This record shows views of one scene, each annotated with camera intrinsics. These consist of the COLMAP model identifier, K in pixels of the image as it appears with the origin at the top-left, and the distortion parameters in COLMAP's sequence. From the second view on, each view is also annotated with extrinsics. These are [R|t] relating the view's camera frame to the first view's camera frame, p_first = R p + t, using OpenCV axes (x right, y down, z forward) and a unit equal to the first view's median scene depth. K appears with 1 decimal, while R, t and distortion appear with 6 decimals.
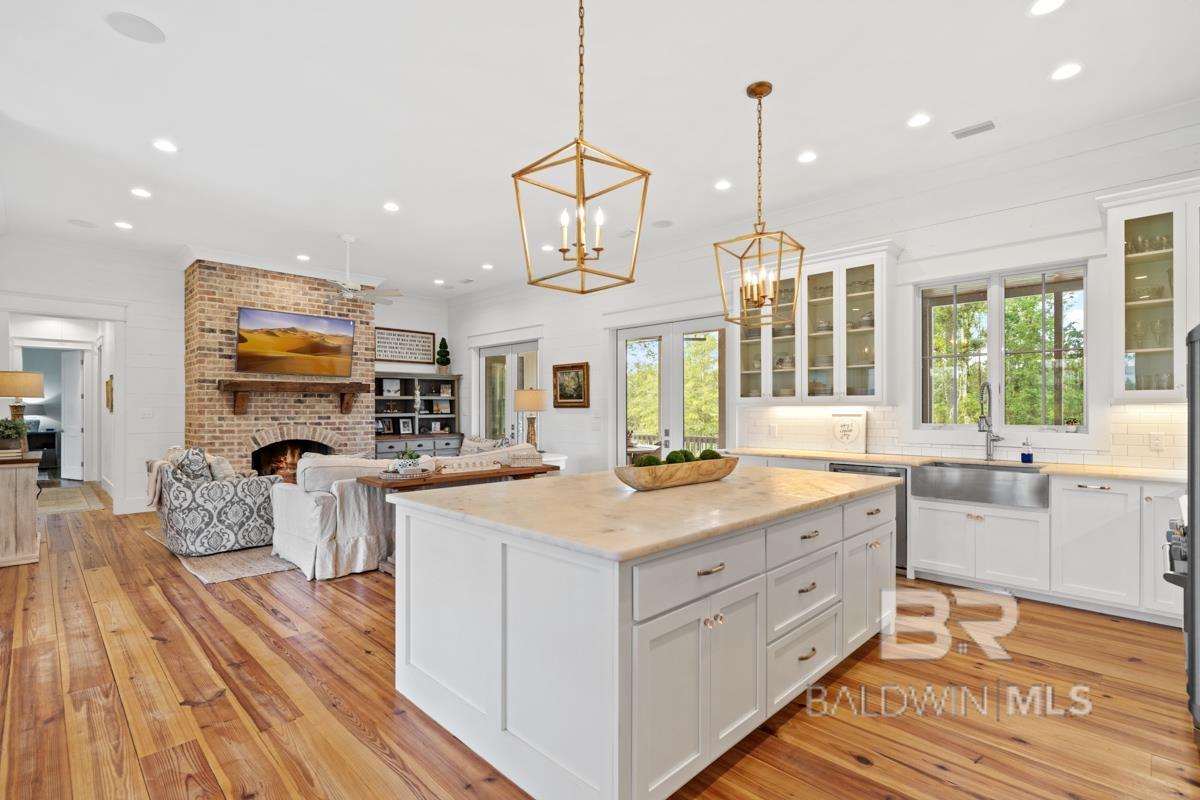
lens RADIAL K [[565.7, 0, 600.0], [0, 565.7, 400.0], [0, 0, 1]] dist [0.001155, 0.000253]
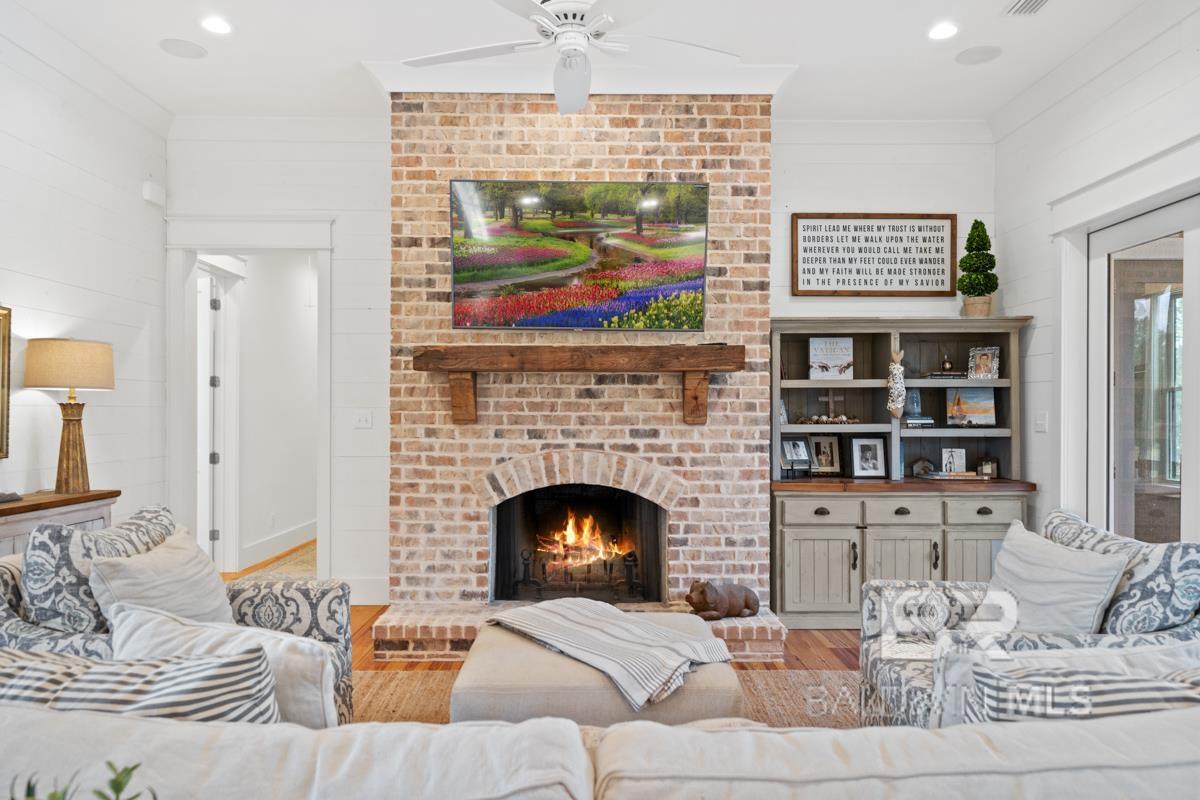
lens RADIAL K [[802.2, 0, 598.7], [0, 802.2, 416.1], [0, 0, 1]] dist [0.001035, -0.001711]
pose [[0.707001, 0.004485, -0.707199, -0.101018], [0.008130, 0.999862, 0.014468, 0.010231], [0.707166, -0.015979, 0.706867, 0.567330]]
